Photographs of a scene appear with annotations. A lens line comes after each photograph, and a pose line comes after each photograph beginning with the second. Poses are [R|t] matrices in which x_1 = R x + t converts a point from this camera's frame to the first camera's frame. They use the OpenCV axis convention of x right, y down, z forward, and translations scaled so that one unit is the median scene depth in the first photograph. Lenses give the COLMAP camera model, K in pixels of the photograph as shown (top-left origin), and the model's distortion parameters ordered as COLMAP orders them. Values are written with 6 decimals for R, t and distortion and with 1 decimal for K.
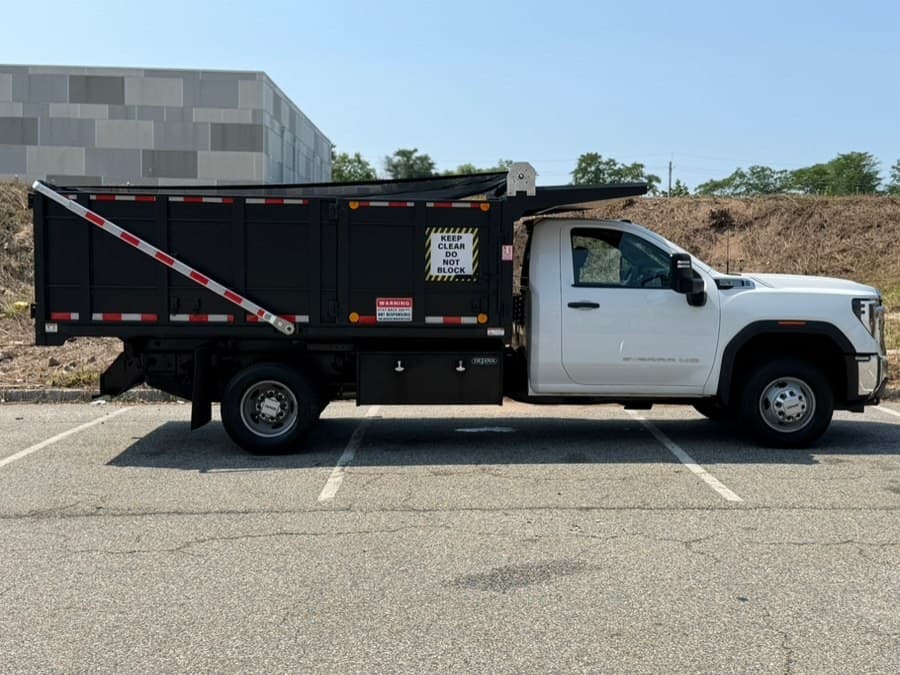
lens RADIAL K [[1116.4, 0, 436.8], [0, 1116.4, 315.4], [0, 0, 1]] dist [0.103558, 0.000000]
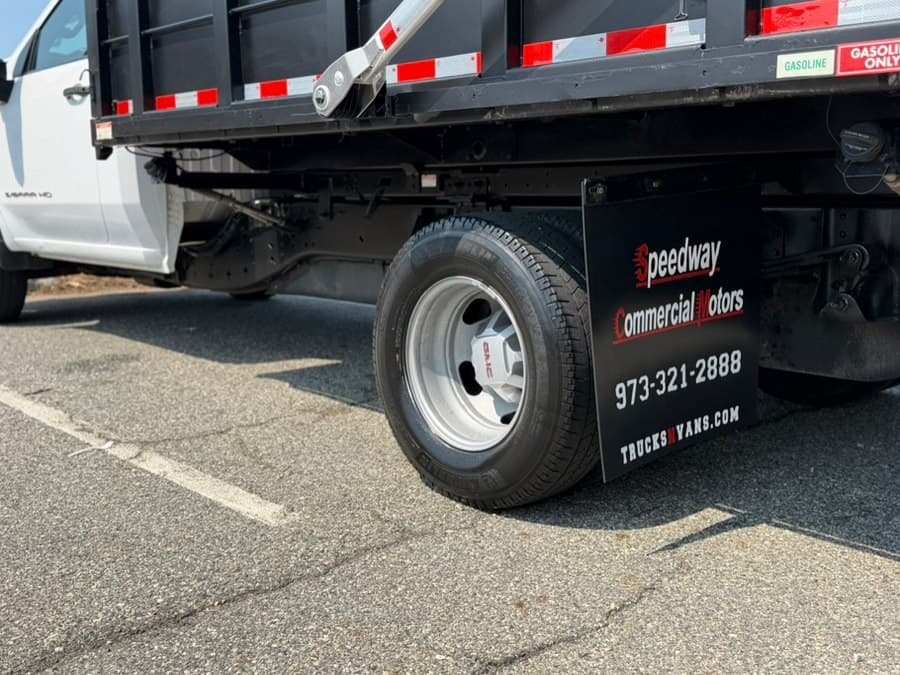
lens RADIAL K [[1010.9, 0, 427.1], [0, 1010.9, 310.5], [0, 0, 1]] dist [0.089599, 0.000000]
pose [[0.737485, -0.086908, 0.669748, -0.057475], [0.030593, 0.994967, 0.095421, 0.012381], [-0.674670, -0.049882, 0.736432, 0.142543]]
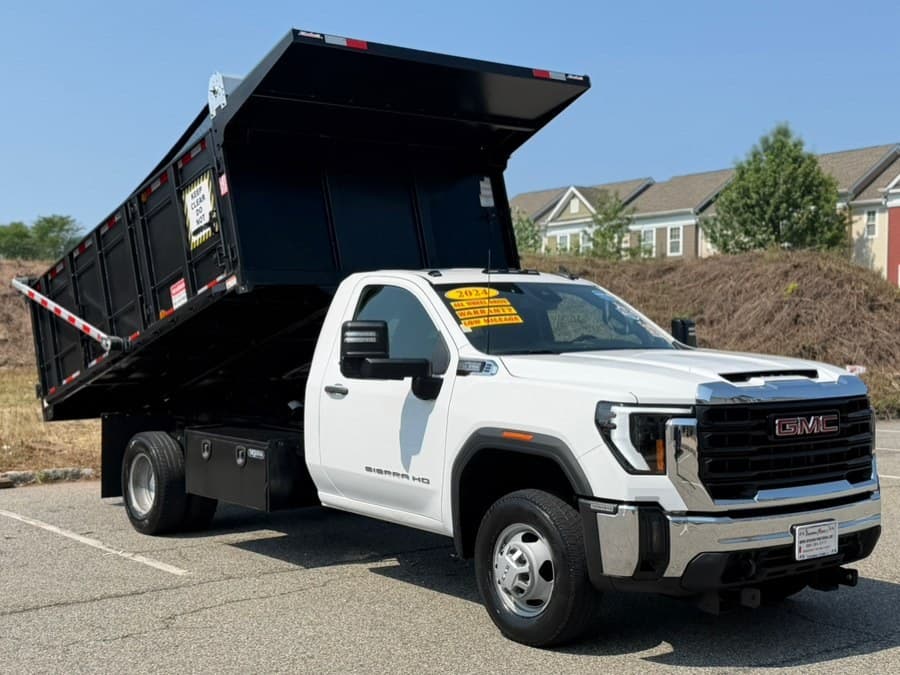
lens RADIAL K [[1260.1, 0, 426.3], [0, 1260.1, 326.6], [0, 0, 1]] dist [0.105828, 0.000000]
pose [[0.791172, 0.005018, 0.611574, -0.119981], [0.027204, 0.998688, -0.043387, 0.001141], [-0.610989, 0.050964, 0.789997, 0.000649]]
